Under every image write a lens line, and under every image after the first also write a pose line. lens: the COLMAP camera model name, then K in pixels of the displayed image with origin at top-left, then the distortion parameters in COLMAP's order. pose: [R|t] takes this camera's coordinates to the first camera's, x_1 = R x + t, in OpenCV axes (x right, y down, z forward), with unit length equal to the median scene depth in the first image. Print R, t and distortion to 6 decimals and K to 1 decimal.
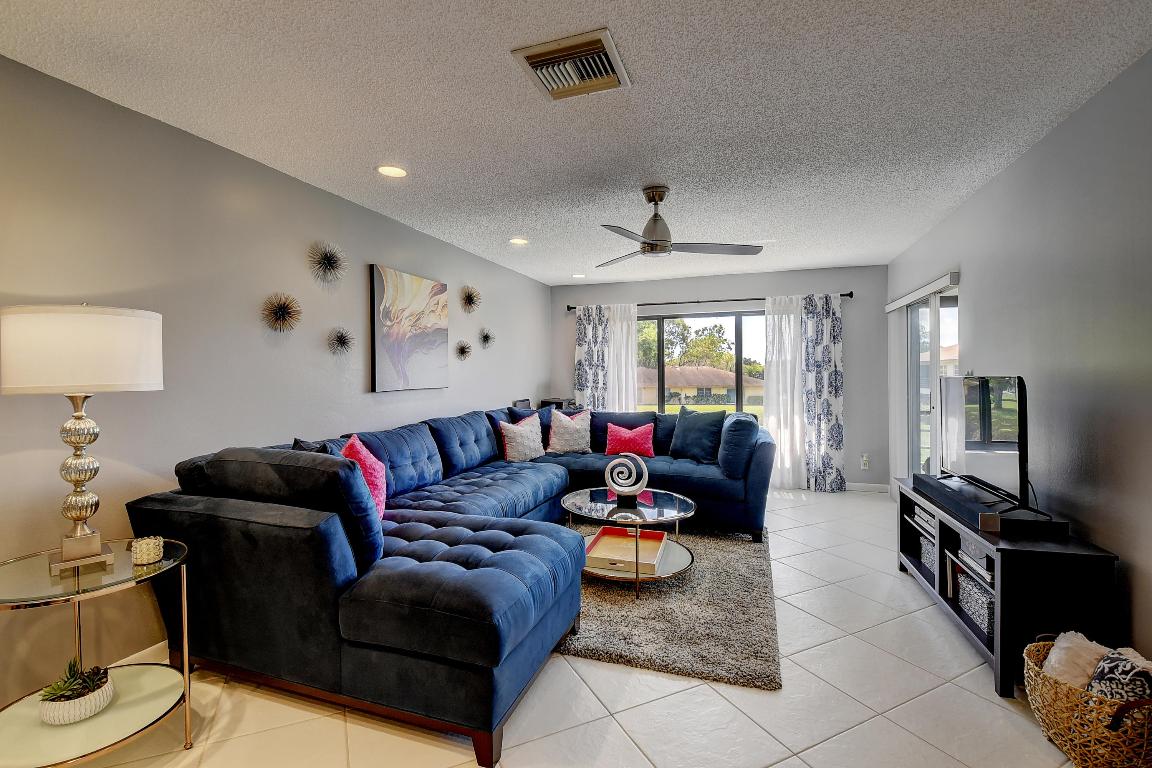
lens RADIAL K [[506.0, 0, 571.6], [0, 506.0, 375.9], [0, 0, 1]] dist [0.016234, -0.025965]
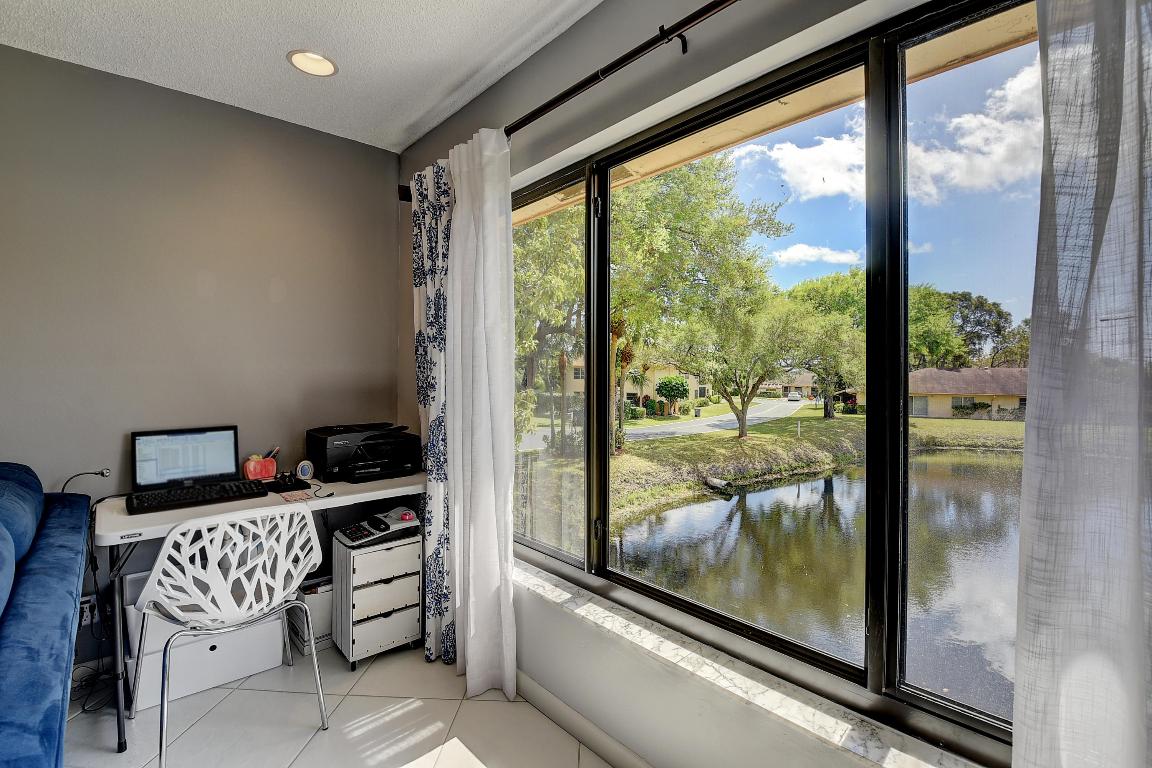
lens RADIAL K [[506.0, 0, 571.6], [0, 506.0, 375.9], [0, 0, 1]] dist [0.016234, -0.025965]
pose [[0.880254, 0.011274, -0.474368, 0.416885], [-0.012567, 0.999921, 0.000445, 0.013561], [0.474336, 0.005570, 0.880326, 0.937748]]
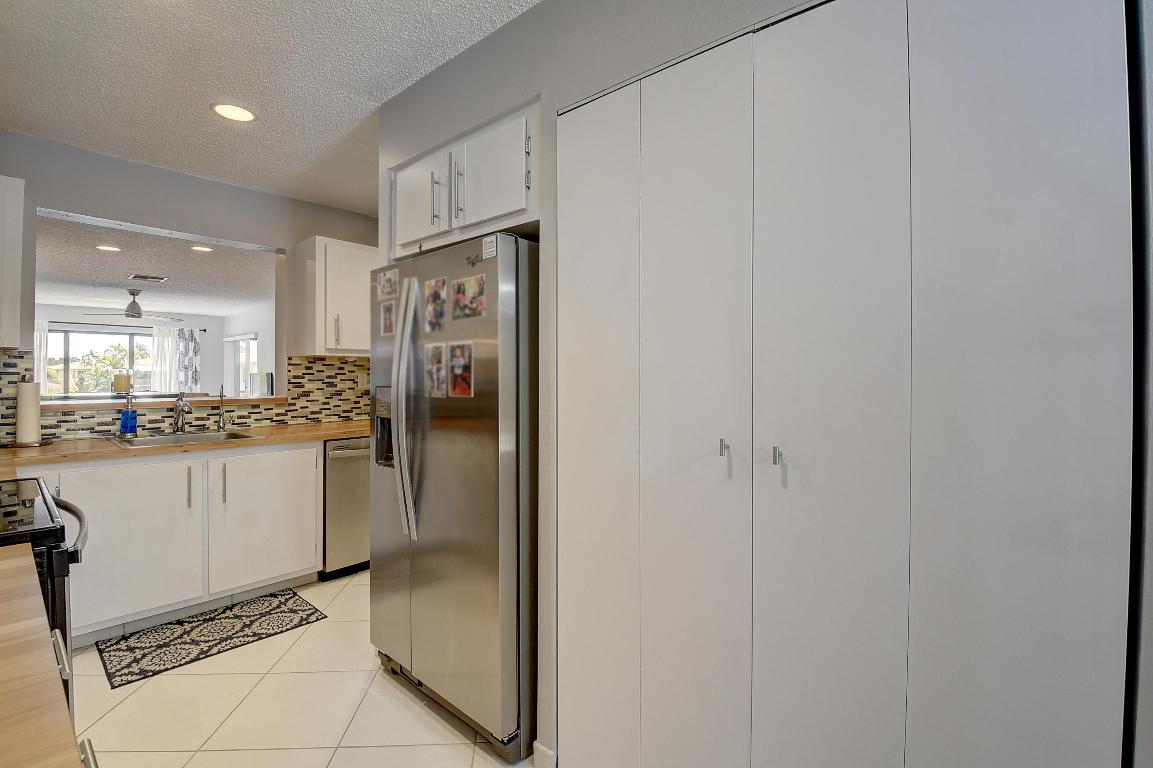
lens RADIAL K [[512.4, 0, 573.0], [0, 512.4, 374.3], [0, 0, 1]] dist [-0.003422, -0.015716]
pose [[0.364391, 0.007735, 0.931214, -0.800742], [-0.002200, 0.999970, -0.007445, 0.016295], [-0.931244, 0.000664, 0.364397, -1.084072]]
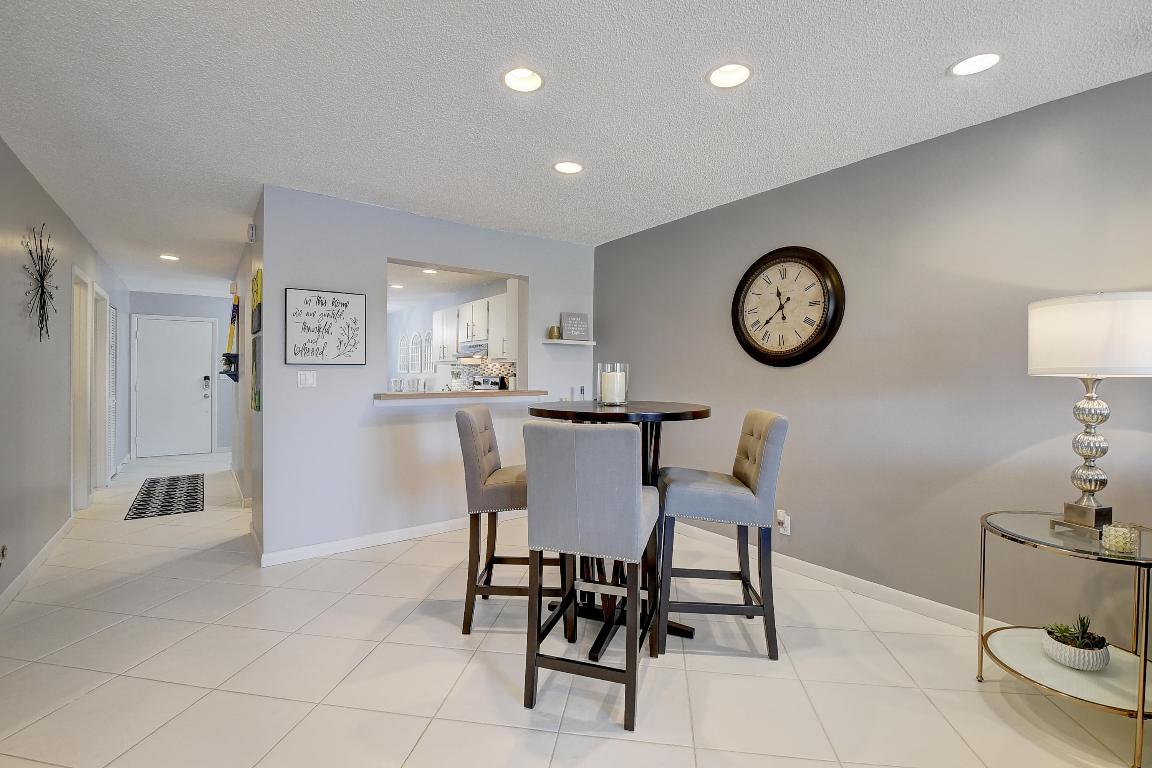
lens RADIAL K [[512.0, 0, 572.5], [0, 512.0, 374.3], [0, 0, 1]] dist [-0.003422, -0.015716]
pose [[-0.566507, 0.005997, -0.824035, 0.189292], [-0.001516, 0.999964, 0.008320, 0.008062], [0.824056, 0.005963, -0.566477, 0.235759]]
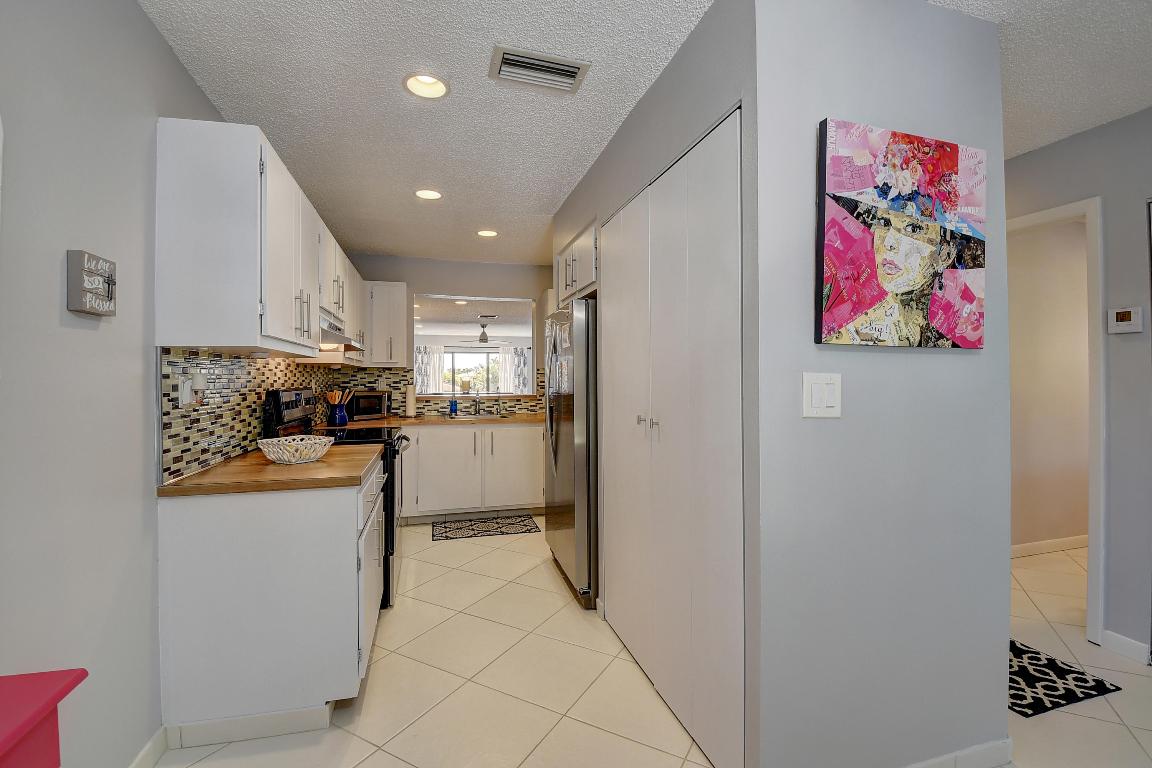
lens RADIAL K [[505.1, 0, 576.8], [0, 505.1, 374.4], [0, 0, 1]] dist [-0.002958, -0.026505]
pose [[0.813624, 0.011595, 0.581276, -0.841483], [-0.002430, 0.999860, -0.016543, 0.017338], [-0.581387, 0.012047, 0.813538, -1.377759]]
